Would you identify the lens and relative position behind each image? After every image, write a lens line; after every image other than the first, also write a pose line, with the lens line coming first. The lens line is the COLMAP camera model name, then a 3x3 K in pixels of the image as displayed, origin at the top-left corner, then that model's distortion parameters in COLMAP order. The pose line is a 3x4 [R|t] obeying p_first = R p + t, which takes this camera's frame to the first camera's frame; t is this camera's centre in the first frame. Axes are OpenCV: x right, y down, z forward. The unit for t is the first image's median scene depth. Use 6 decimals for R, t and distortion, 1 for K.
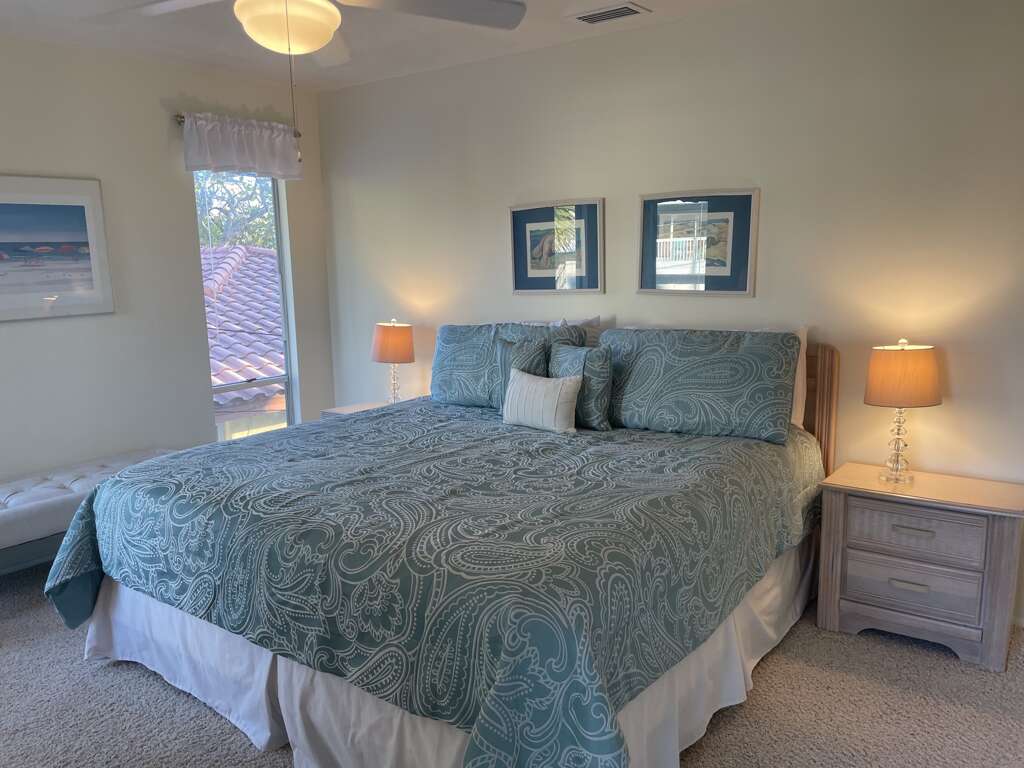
lens RADIAL K [[778.2, 0, 506.0], [0, 778.2, 387.4], [0, 0, 1]] dist [0.094491, -0.128920]
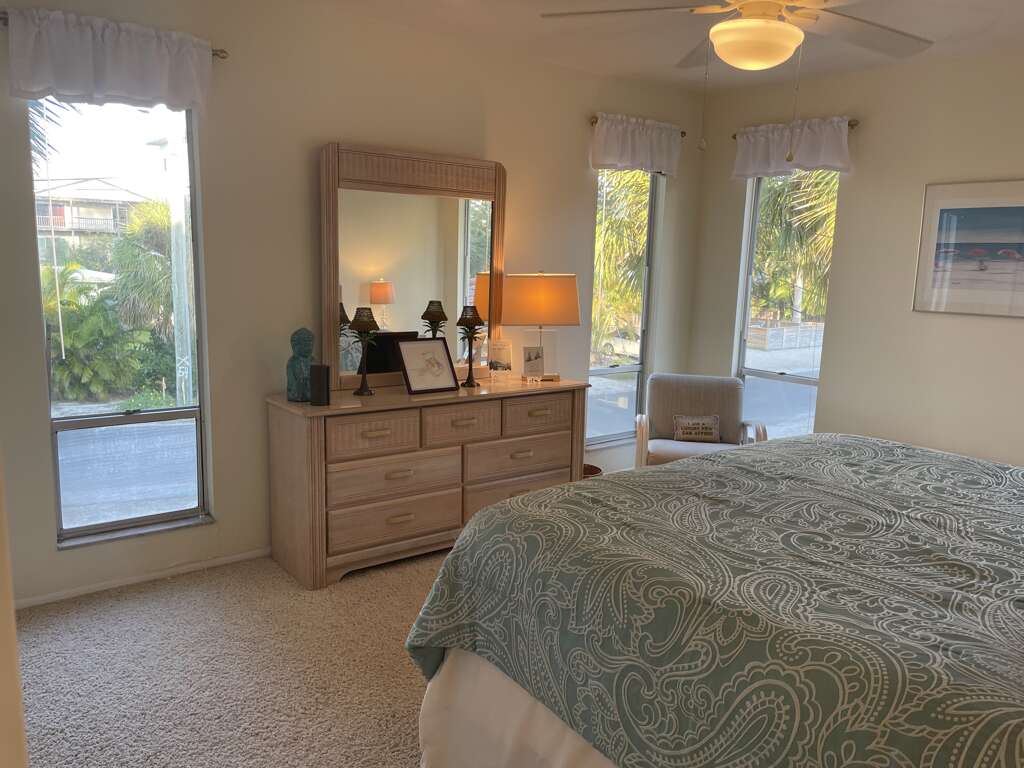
lens RADIAL K [[778.2, 0, 506.0], [0, 778.2, 387.4], [0, 0, 1]] dist [0.094491, -0.128920]
pose [[-0.255918, 0.171845, -0.951302, 0.773042], [-0.182997, 0.957668, 0.222224, -0.140864], [0.949220, 0.230956, -0.213637, 0.813283]]
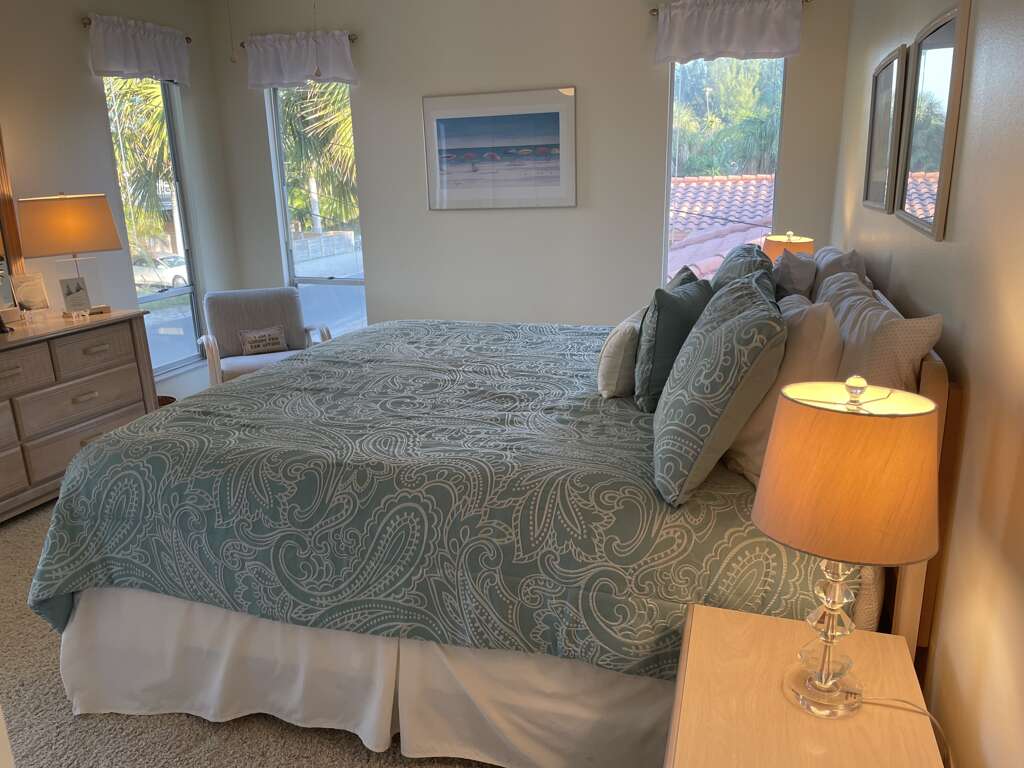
lens RADIAL K [[778.2, 0, 506.0], [0, 778.2, 387.4], [0, 0, 1]] dist [0.094491, -0.128920]
pose [[0.326428, 0.263858, -0.907647, 0.866627], [-0.138402, 0.963241, 0.230244, -0.131429], [0.935035, 0.050462, 0.350947, 0.757941]]
